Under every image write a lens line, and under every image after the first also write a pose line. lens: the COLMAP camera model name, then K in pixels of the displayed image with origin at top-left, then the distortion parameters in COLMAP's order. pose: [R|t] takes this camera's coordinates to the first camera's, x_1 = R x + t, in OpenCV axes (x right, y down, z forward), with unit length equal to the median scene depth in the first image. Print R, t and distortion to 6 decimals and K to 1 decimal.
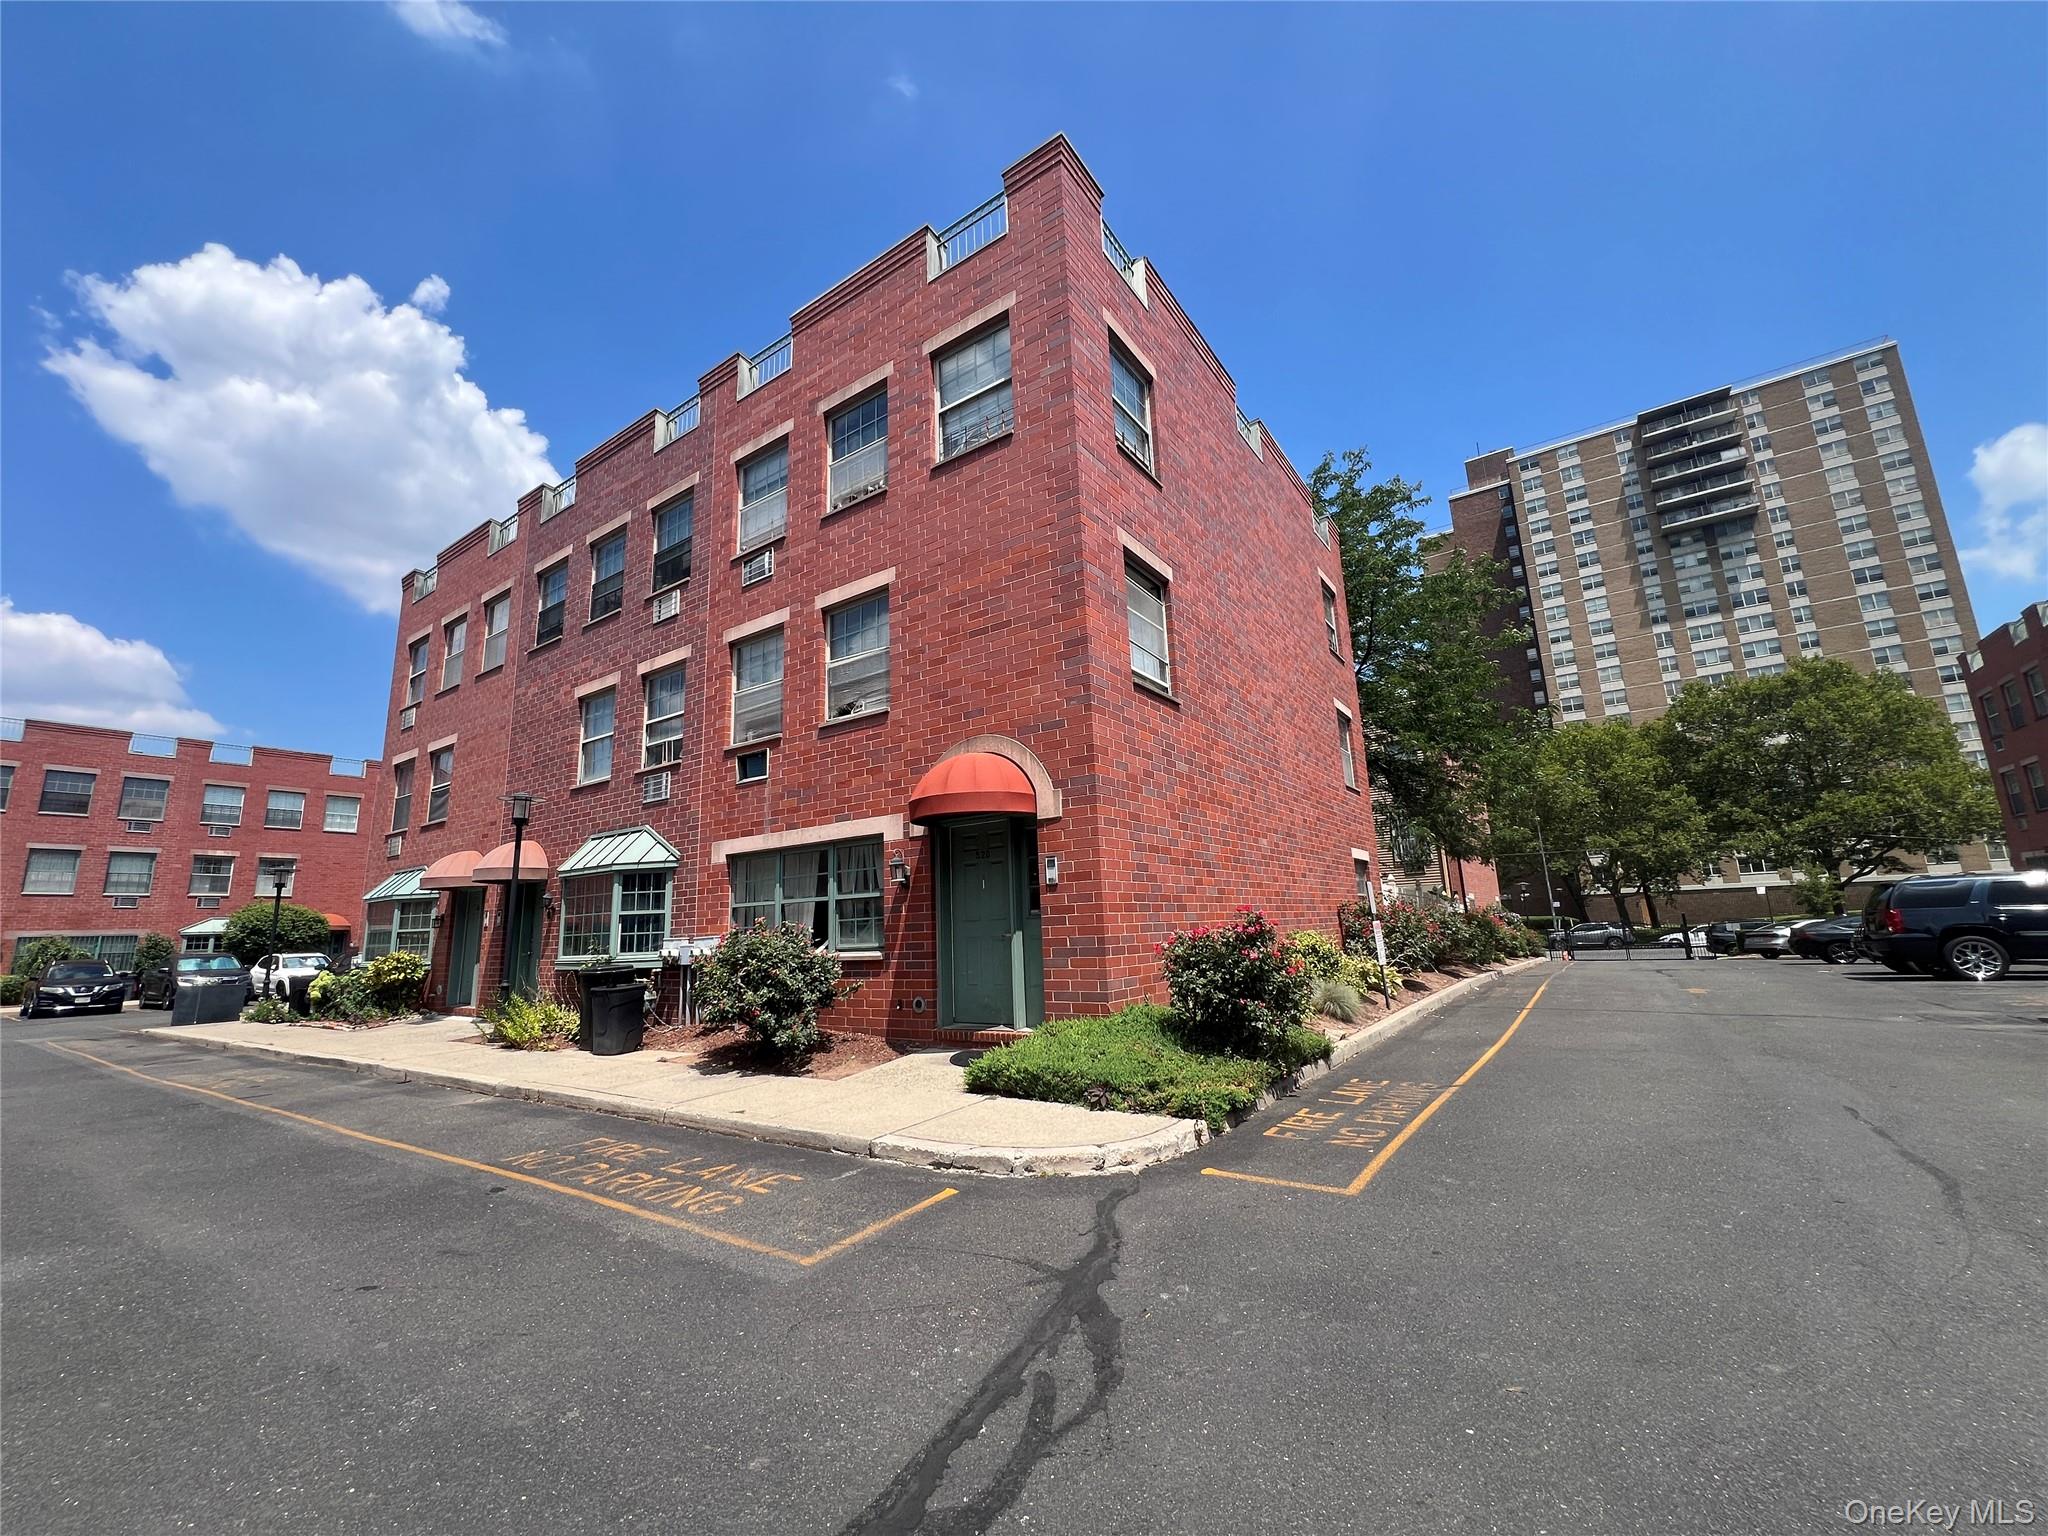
lens RADIAL K [[805.4, 0, 1024.0], [0, 805.4, 768.0], [0, 0, 1]] dist [-0.000887, 0.000035]
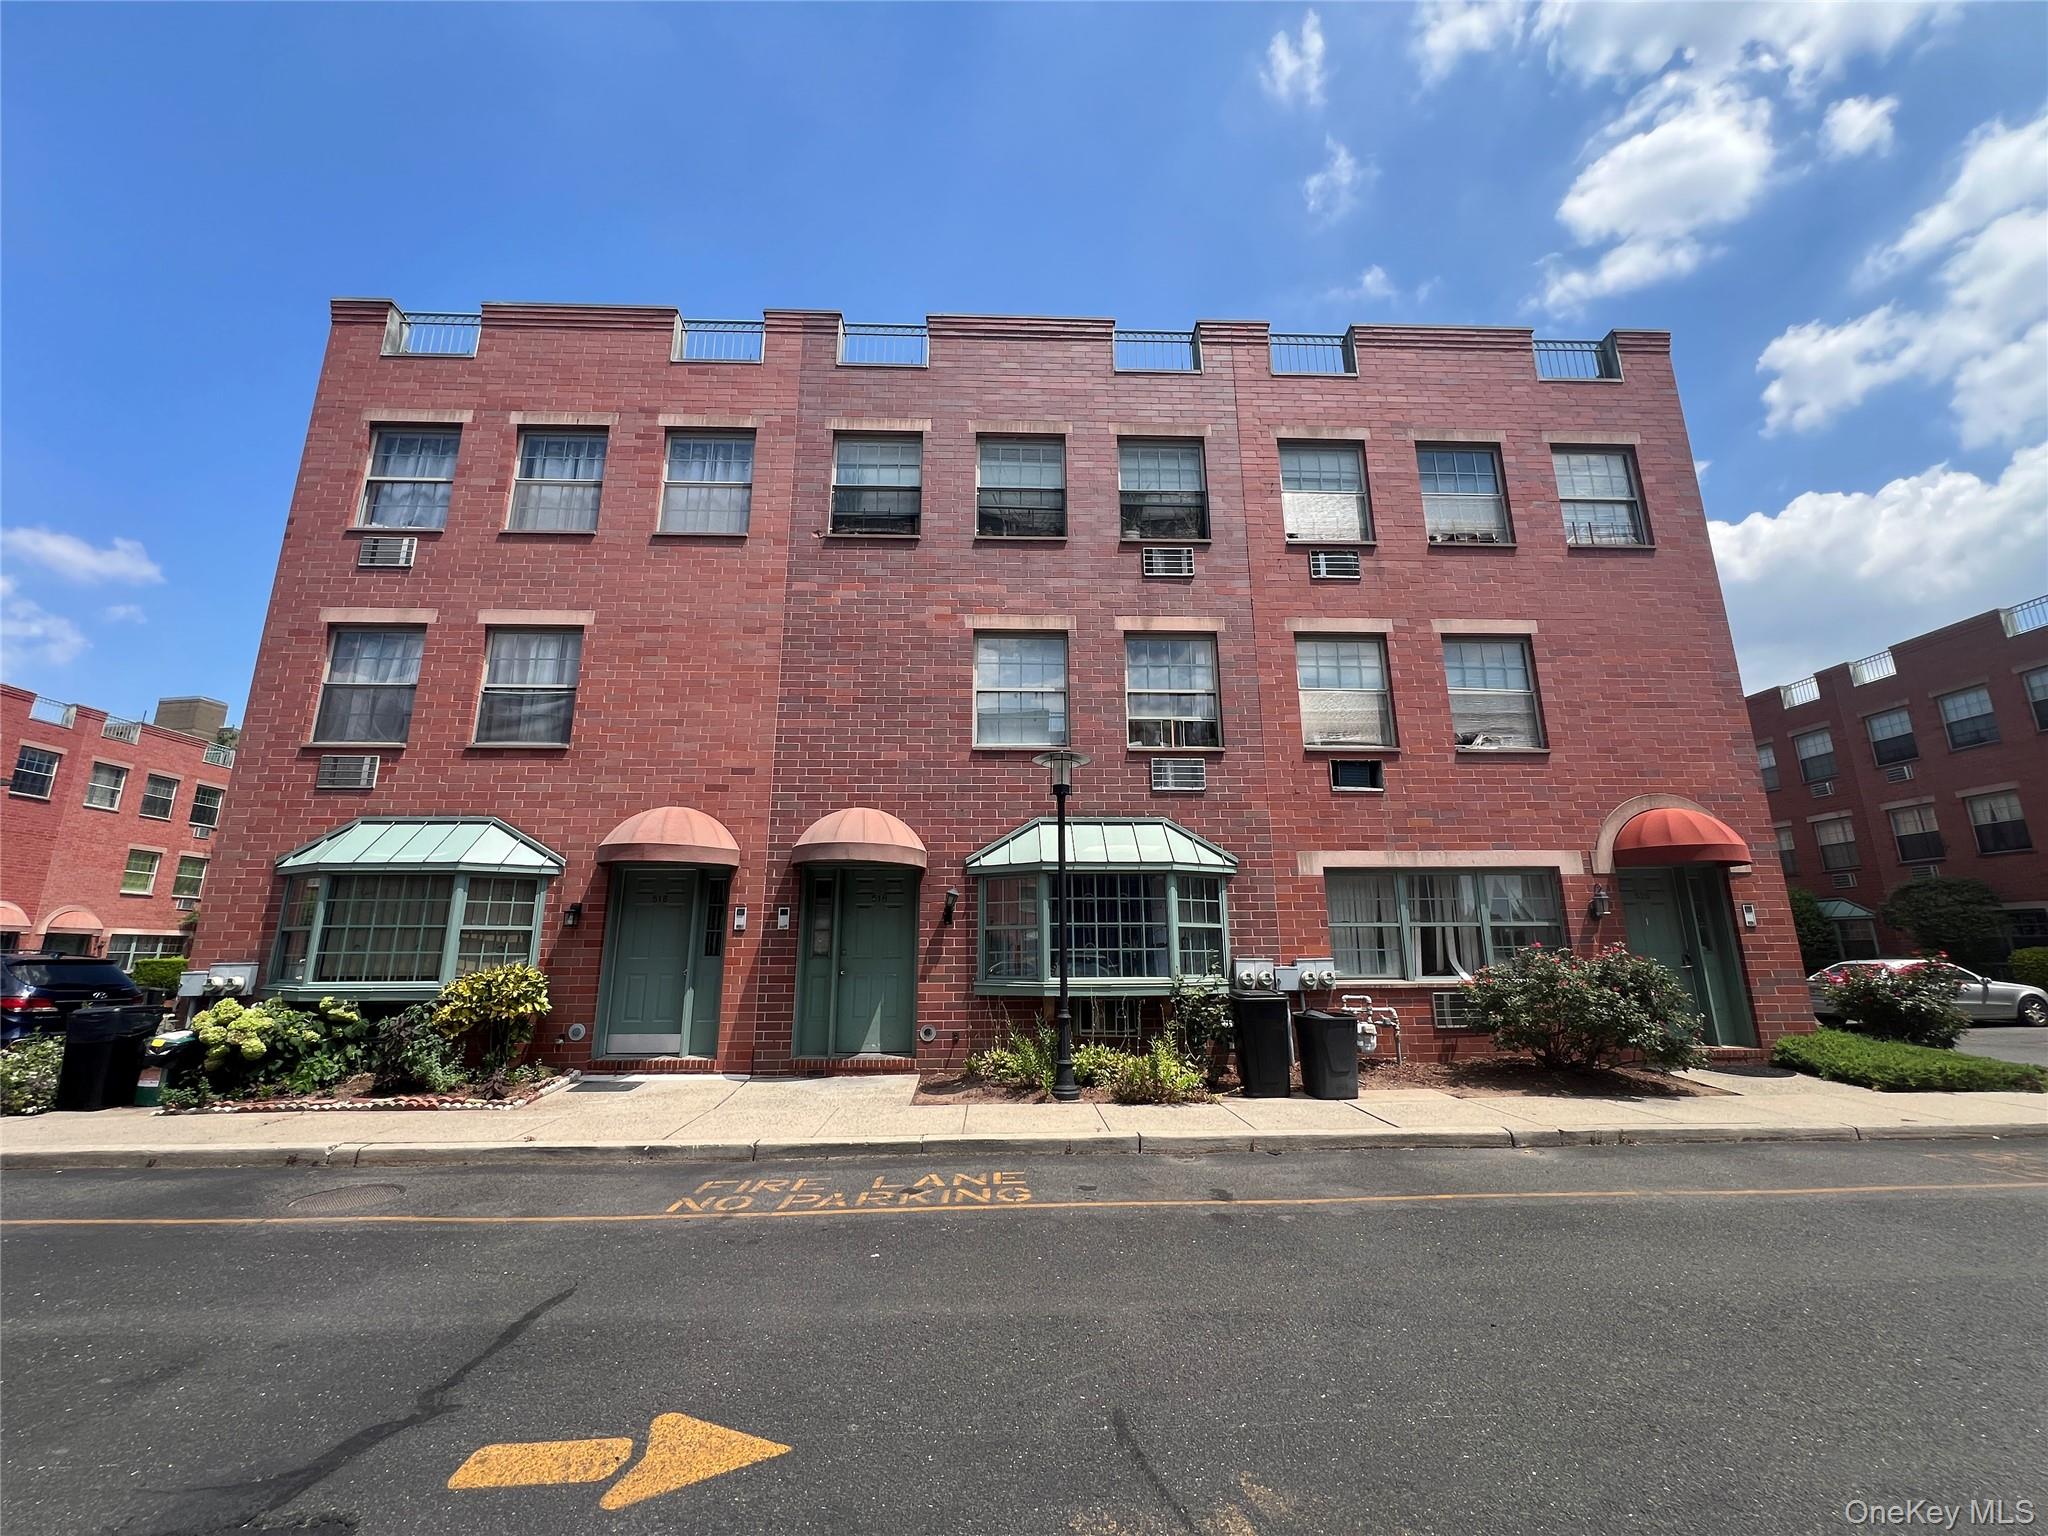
lens RADIAL K [[807.4, 0, 1024.3], [0, 807.4, 794.3], [0, 0, 1]] dist [-0.000981, -0.000121]
pose [[0.799137, 0.170945, 0.576332, -0.472898], [-0.141805, 0.985266, -0.095613, 0.065422], [-0.584185, -0.005318, 0.811603, 0.191844]]
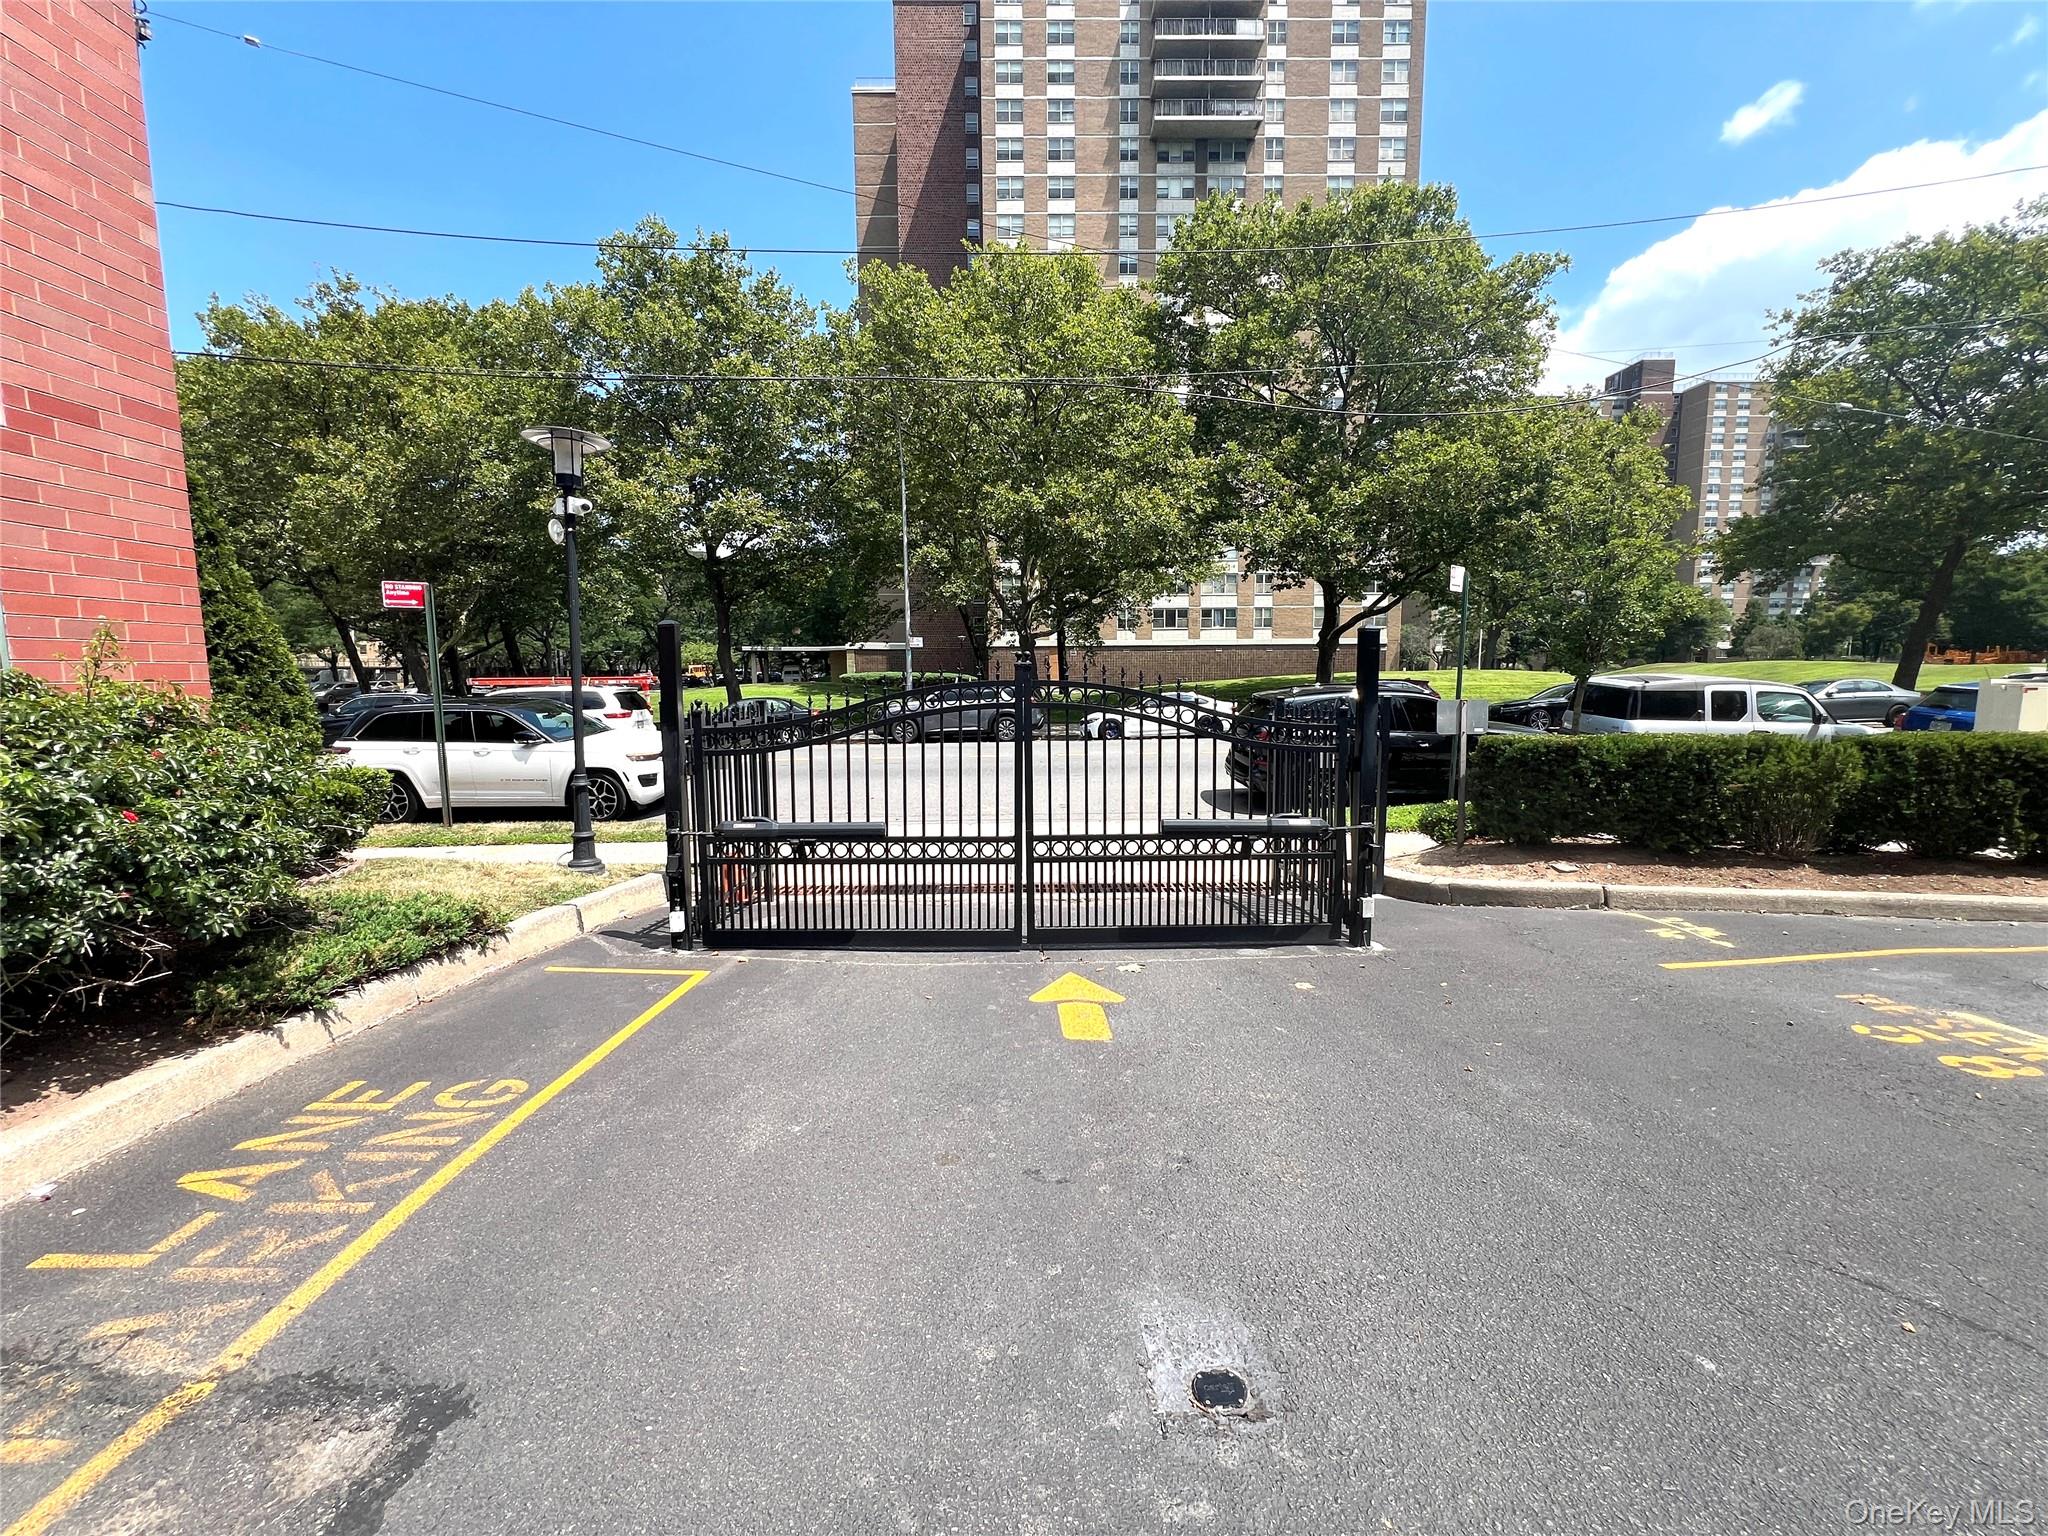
lens RADIAL K [[805.4, 0, 1024.0], [0, 805.4, 768.0], [0, 0, 1]] dist [-0.000887, 0.000035]
pose [[0.808965, -0.035226, 0.586801, 0.891370], [-0.138436, 0.958714, 0.248401, 0.234600], [-0.571324, -0.282182, 0.770689, 1.201688]]
